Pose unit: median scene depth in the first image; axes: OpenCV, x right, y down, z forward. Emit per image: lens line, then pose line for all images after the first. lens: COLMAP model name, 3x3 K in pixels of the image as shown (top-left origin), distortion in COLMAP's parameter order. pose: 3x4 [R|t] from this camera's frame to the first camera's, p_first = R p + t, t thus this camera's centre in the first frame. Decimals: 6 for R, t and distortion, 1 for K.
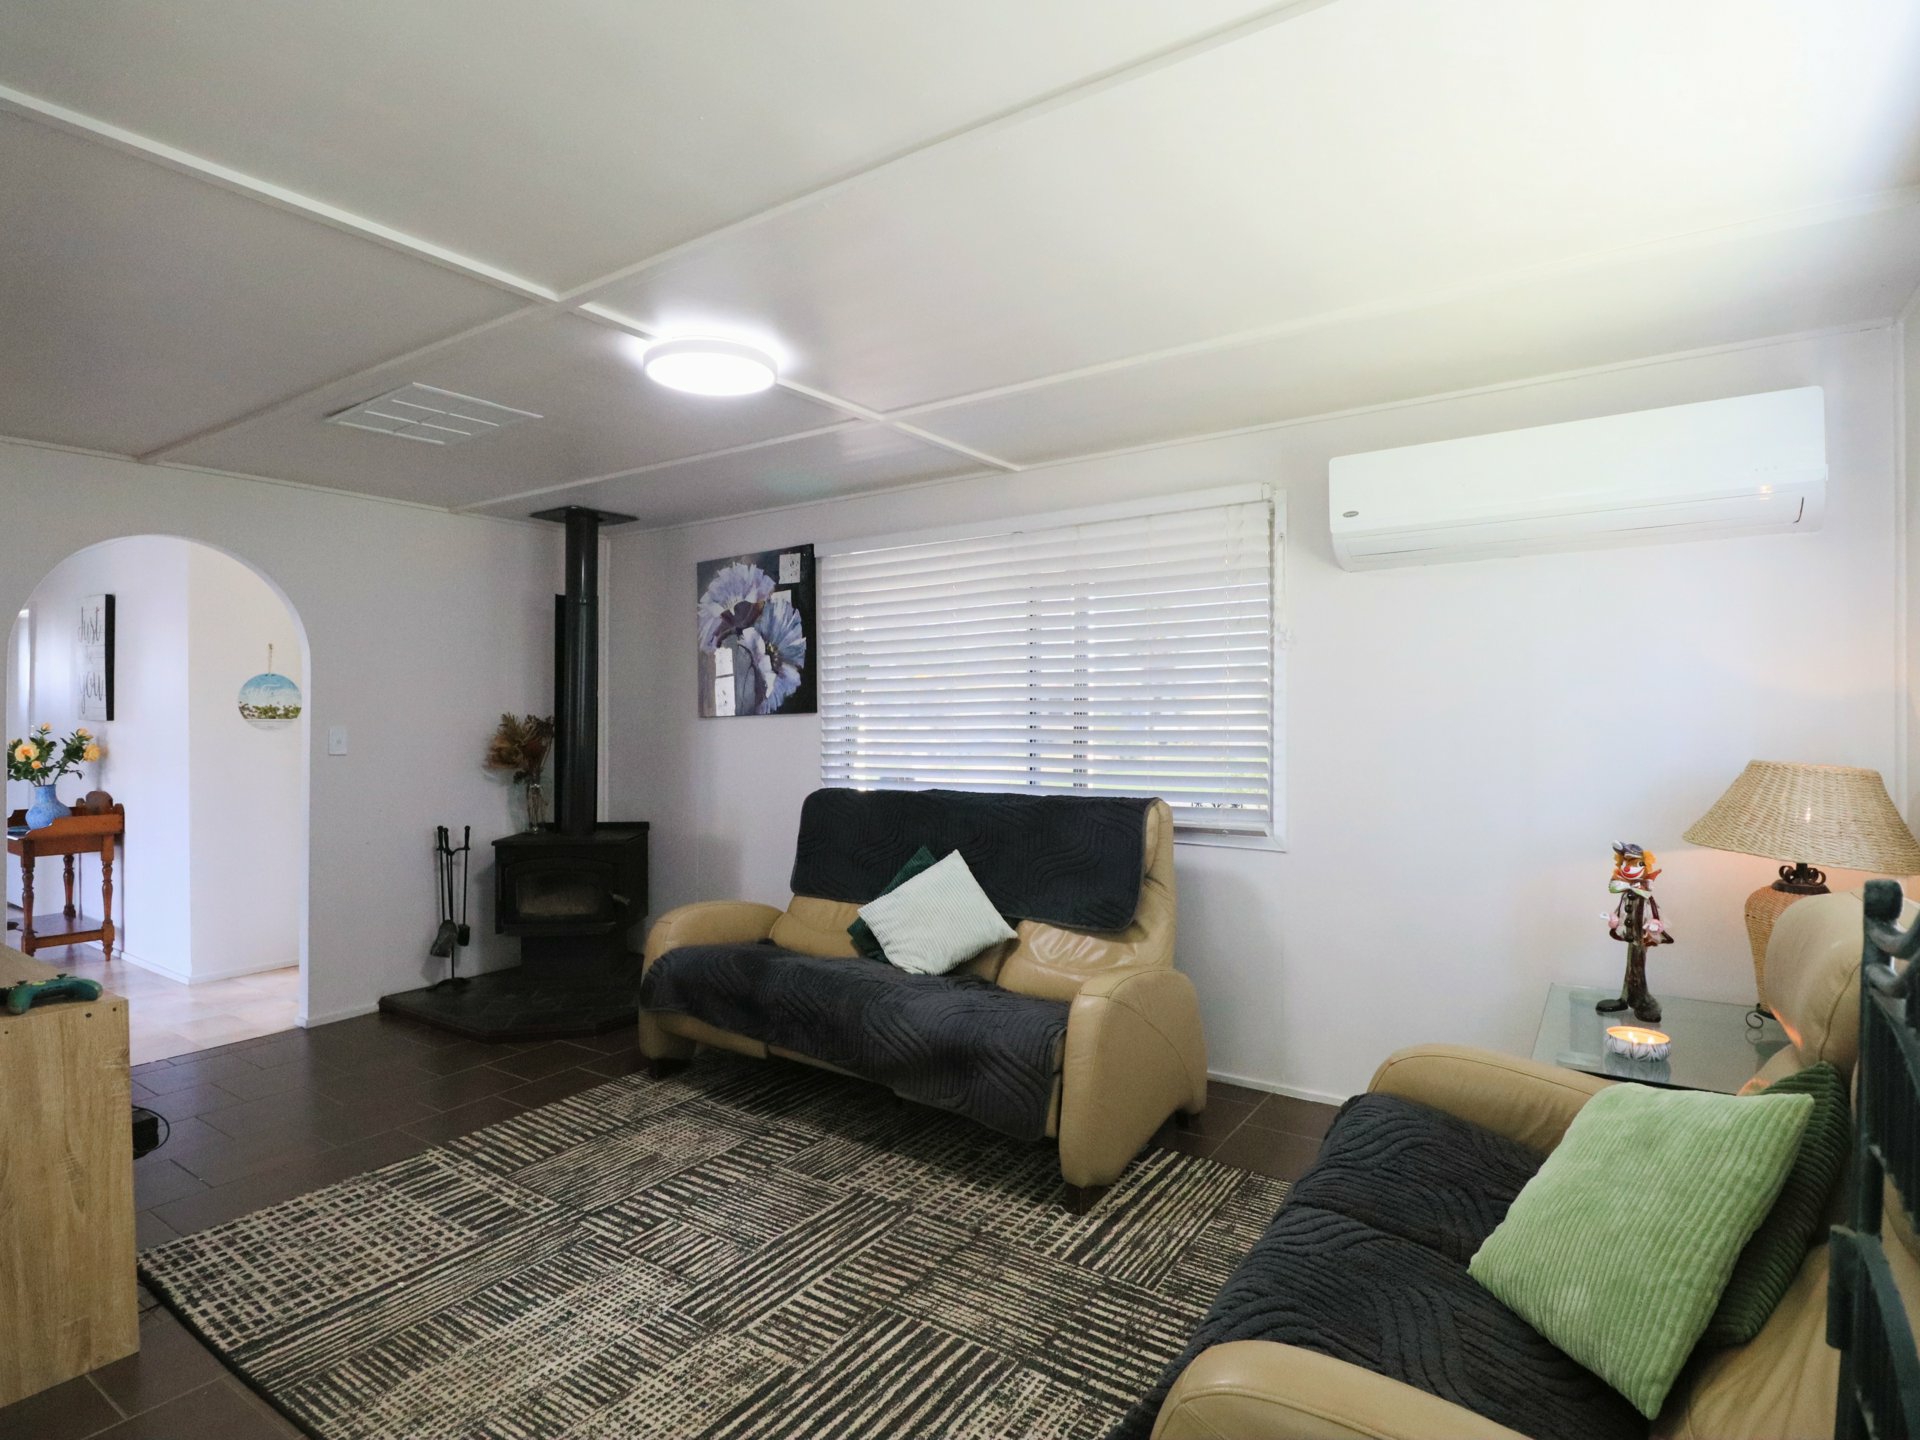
lens RADIAL K [[995.6, 0, 1000.2], [0, 995.6, 726.7], [0, 0, 1]] dist [-0.003297, -0.008962]
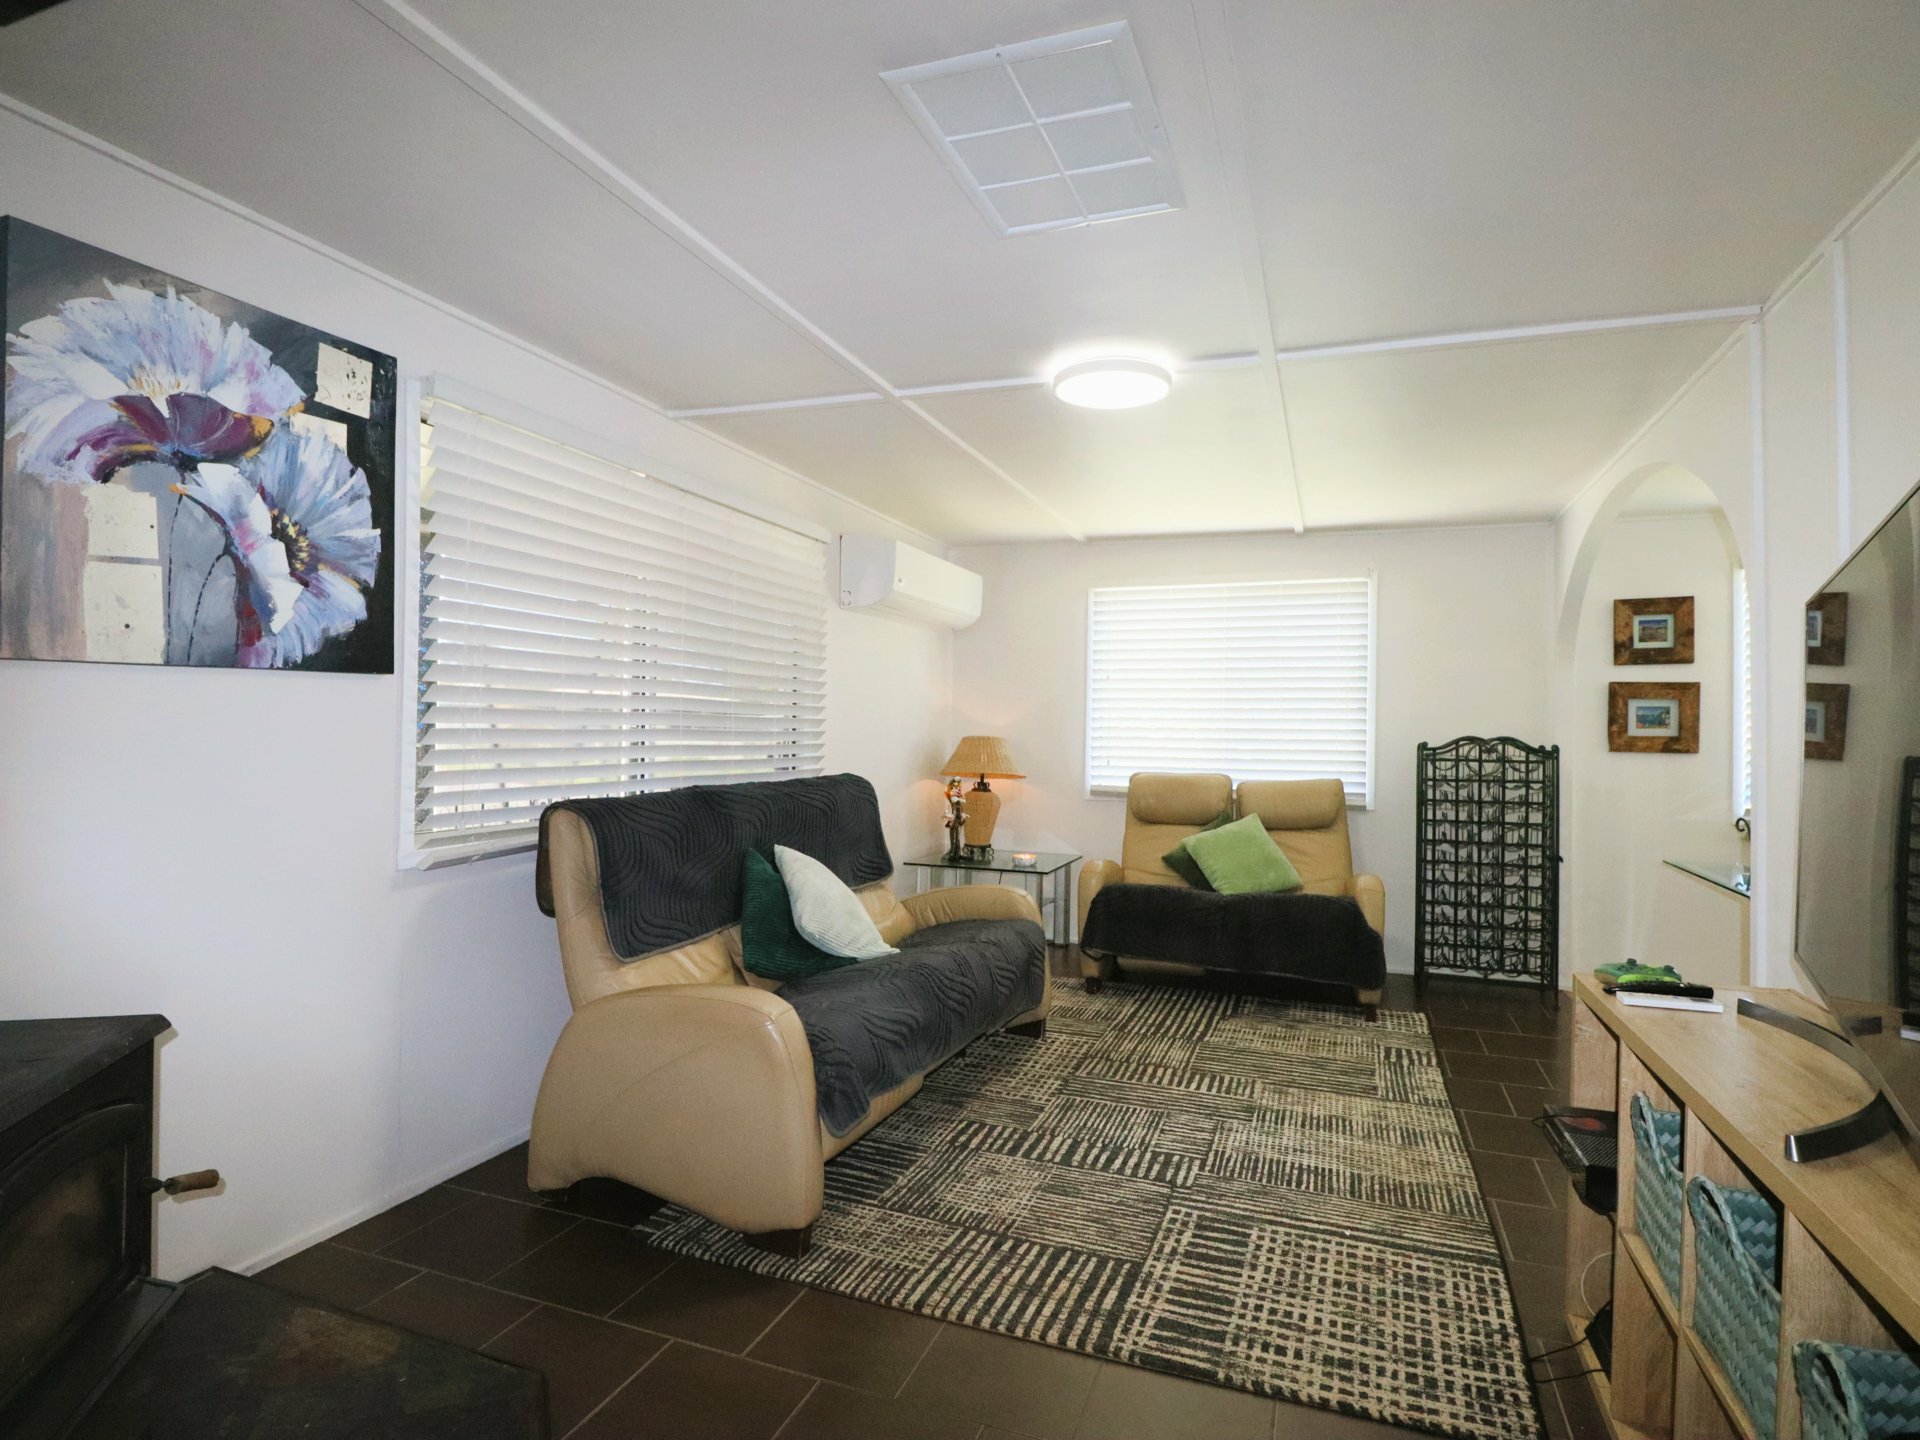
lens RADIAL K [[995.6, 0, 970.6], [0, 995.6, 729.0], [0, 0, 1]] dist [-0.003297, -0.008962]
pose [[-0.218031, 0.003881, 0.975934, -1.344832], [-0.003666, 0.999982, -0.004796, 0.029393], [-0.975935, -0.004623, -0.218013, 1.407923]]
